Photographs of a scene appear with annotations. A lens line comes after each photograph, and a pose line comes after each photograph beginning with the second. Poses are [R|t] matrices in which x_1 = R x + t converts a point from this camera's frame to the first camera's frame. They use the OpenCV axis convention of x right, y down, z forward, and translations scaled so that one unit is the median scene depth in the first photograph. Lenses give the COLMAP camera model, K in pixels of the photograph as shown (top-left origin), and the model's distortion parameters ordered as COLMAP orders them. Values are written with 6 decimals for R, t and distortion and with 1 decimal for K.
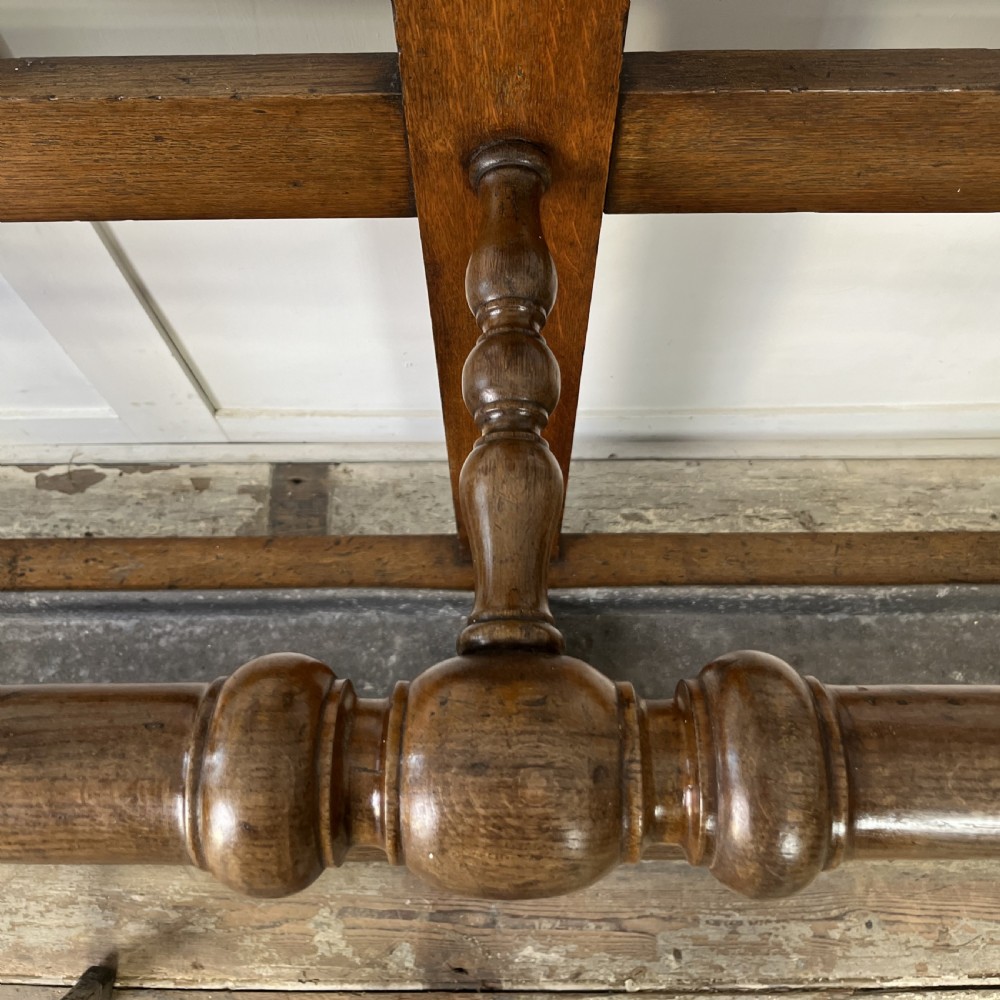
lens RADIAL K [[1028.2, 0, 500.0], [0, 1028.2, 500.0], [0, 0, 1]] dist [0.095718, -0.126143]
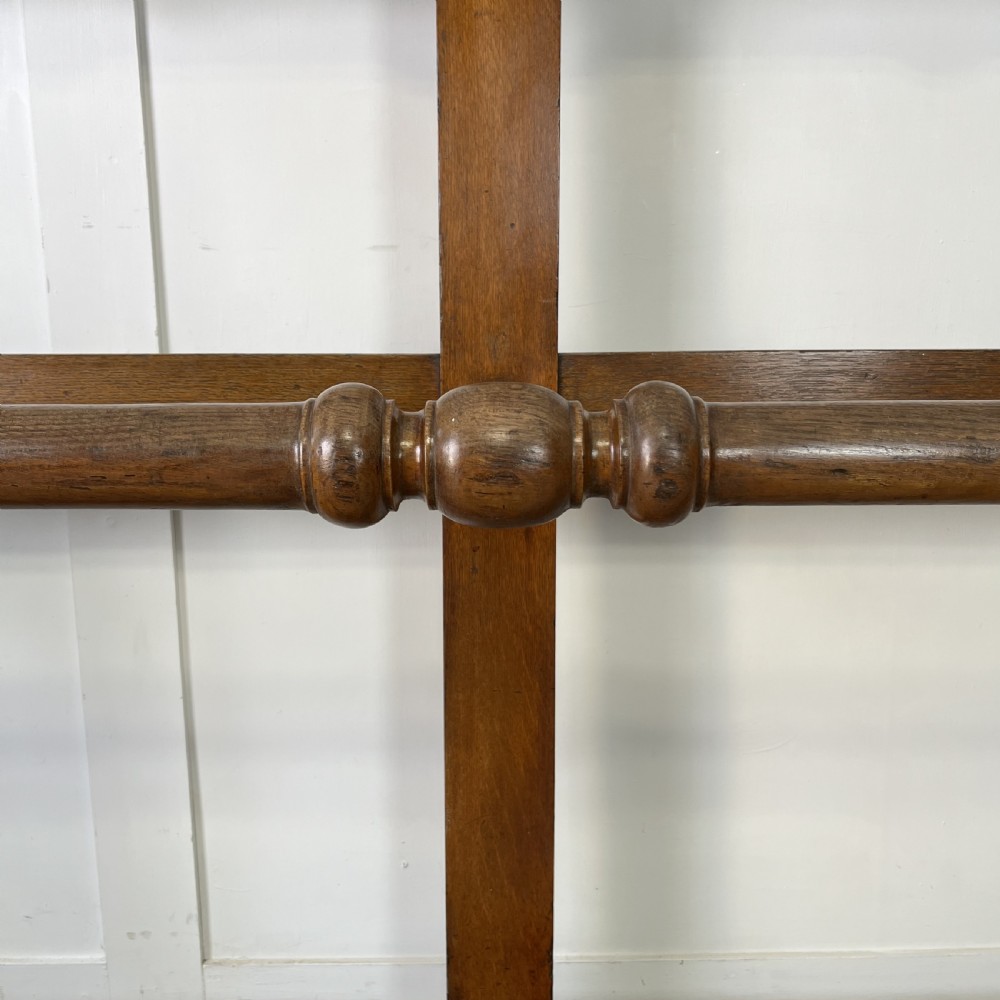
lens RADIAL K [[1028.2, 0, 500.0], [0, 1028.2, 500.0], [0, 0, 1]] dist [0.095718, -0.126143]
pose [[0.999939, 0.002779, 0.010646, -0.002936], [0.006551, 0.626974, -0.779013, 0.514113], [-0.008839, 0.779035, 0.626918, 0.028415]]
